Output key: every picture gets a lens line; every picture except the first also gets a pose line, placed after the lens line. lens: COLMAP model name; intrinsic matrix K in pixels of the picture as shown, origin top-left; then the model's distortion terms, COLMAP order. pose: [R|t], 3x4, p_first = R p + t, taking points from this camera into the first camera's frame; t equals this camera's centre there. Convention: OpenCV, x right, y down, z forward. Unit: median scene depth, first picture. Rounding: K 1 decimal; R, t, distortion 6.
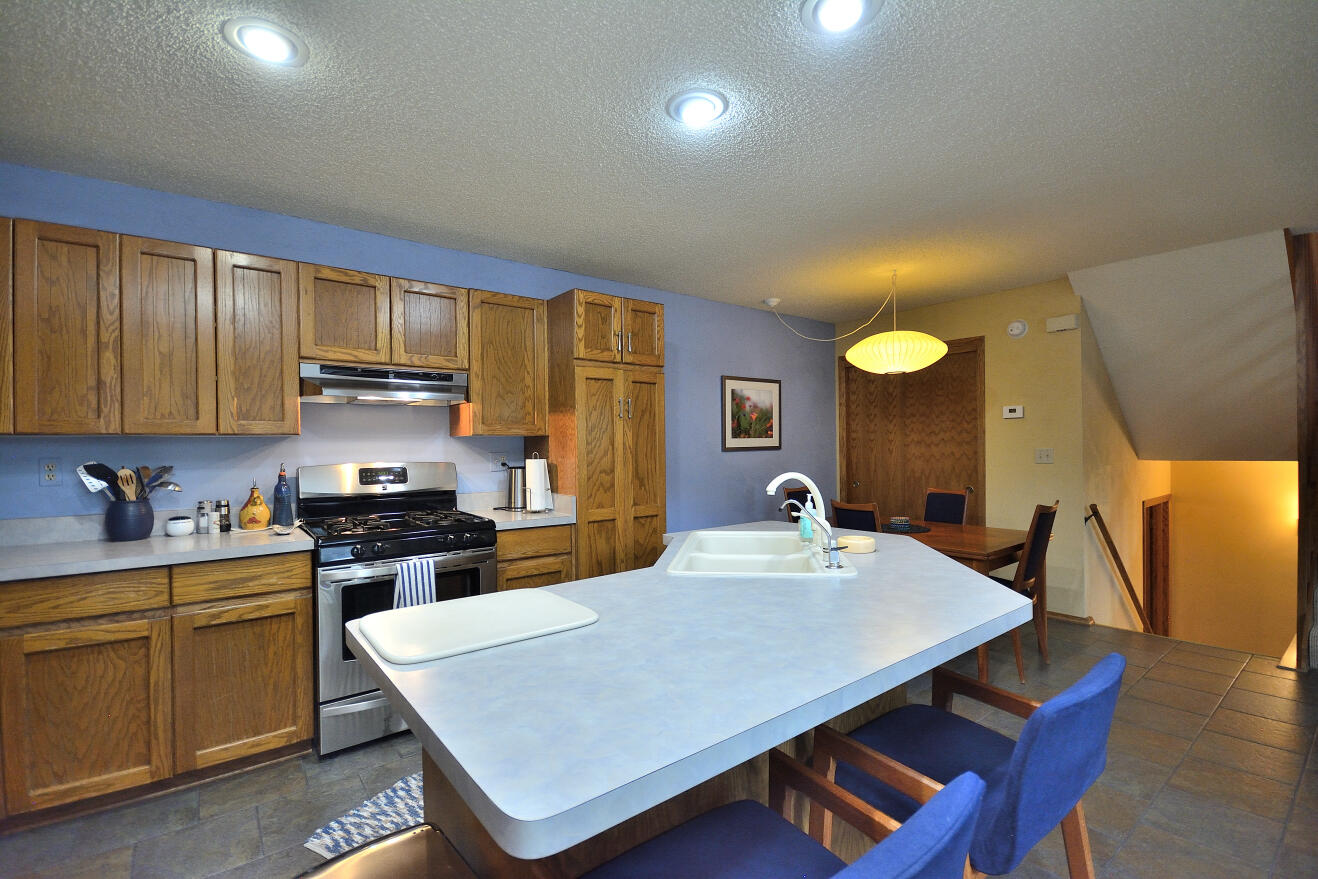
lens RADIAL K [[587.8, 0, 655.8], [0, 587.8, 448.3], [0, 0, 1]] dist [0.013694, -0.013666]
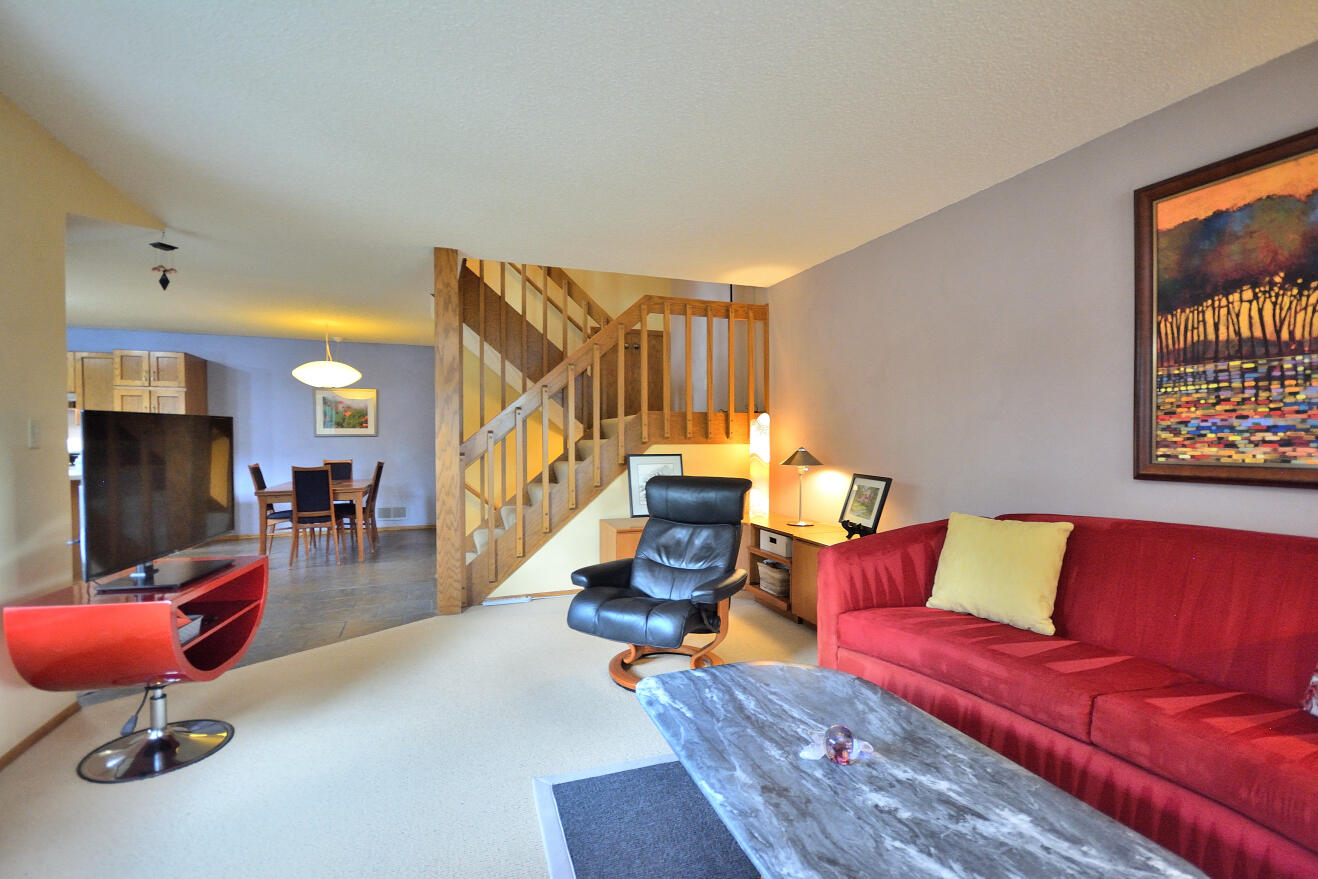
lens RADIAL K [[587.8, 0, 683.6], [0, 587.8, 449.3], [0, 0, 1]] dist [0.013694, -0.013666]
pose [[0.960880, 0.012028, -0.276703, 1.452418], [-0.010167, 0.999915, 0.008160, 0.015104], [0.276777, -0.005028, 0.960921, -0.208408]]
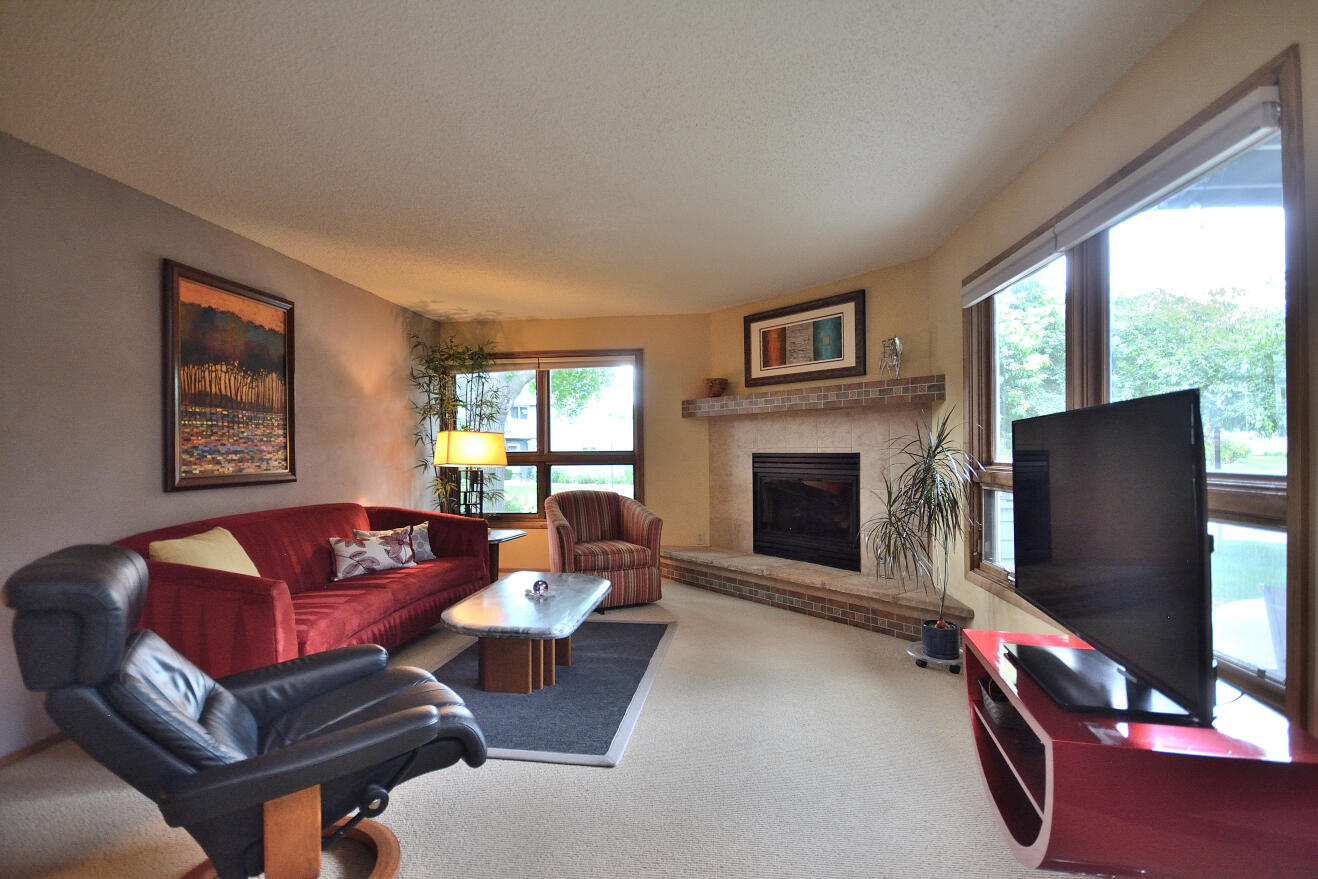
lens RADIAL K [[607.7, 0, 660.4], [0, 607.7, 447.3], [0, 0, 1]] dist [0.016723, -0.000251]
pose [[-0.709283, 0.019348, 0.704658, 0.870319], [0.024492, 0.999696, -0.002796, 0.008288], [-0.704498, 0.015275, -0.709541, 0.463704]]
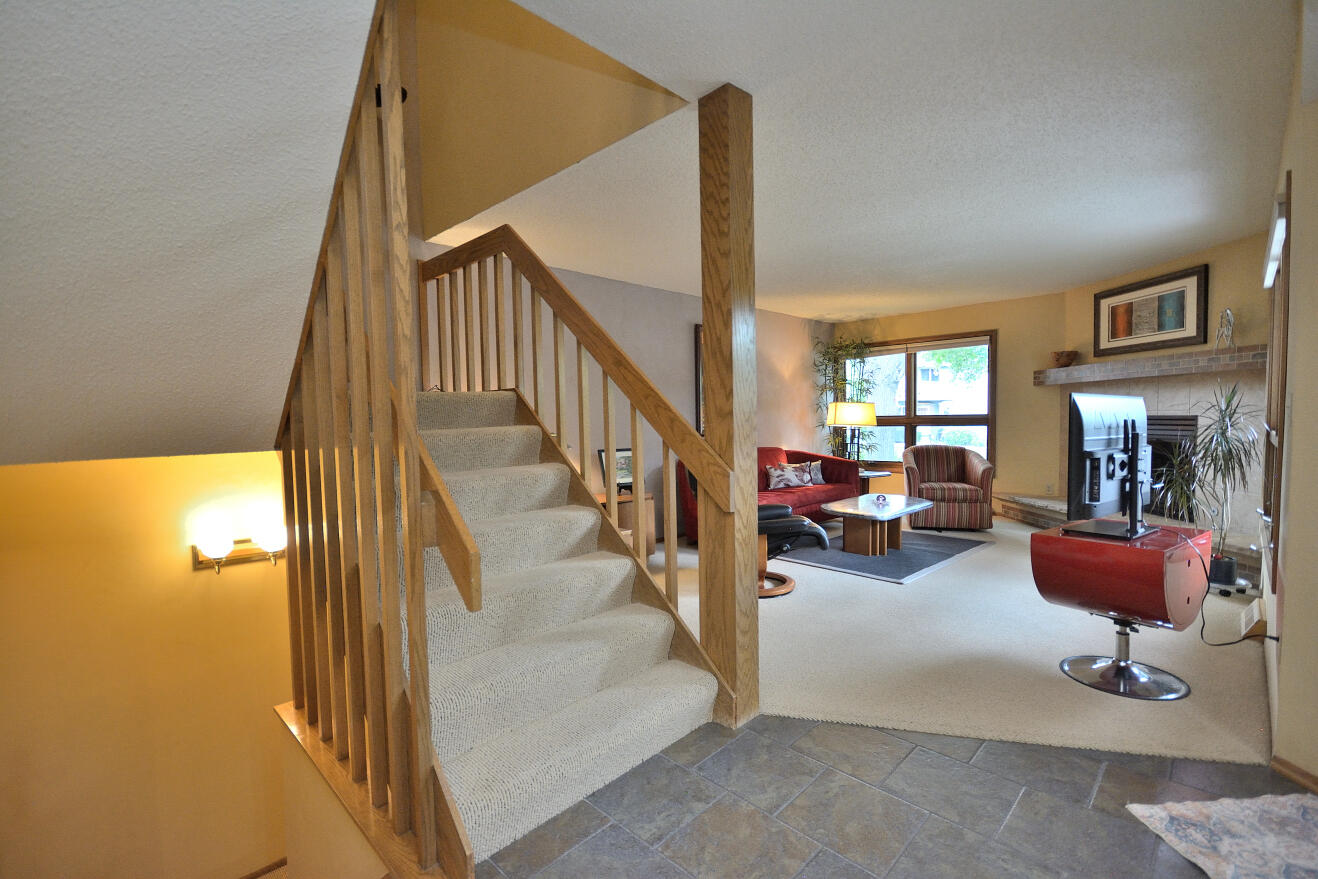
lens RADIAL K [[587.8, 0, 669.5], [0, 587.8, 449.6], [0, 0, 1]] dist [0.013694, -0.013666]
pose [[-0.135464, -0.041732, 0.989903, 0.434684], [0.029335, 0.998506, 0.046109, 0.007226], [-0.990348, 0.035285, -0.134038, 0.603838]]
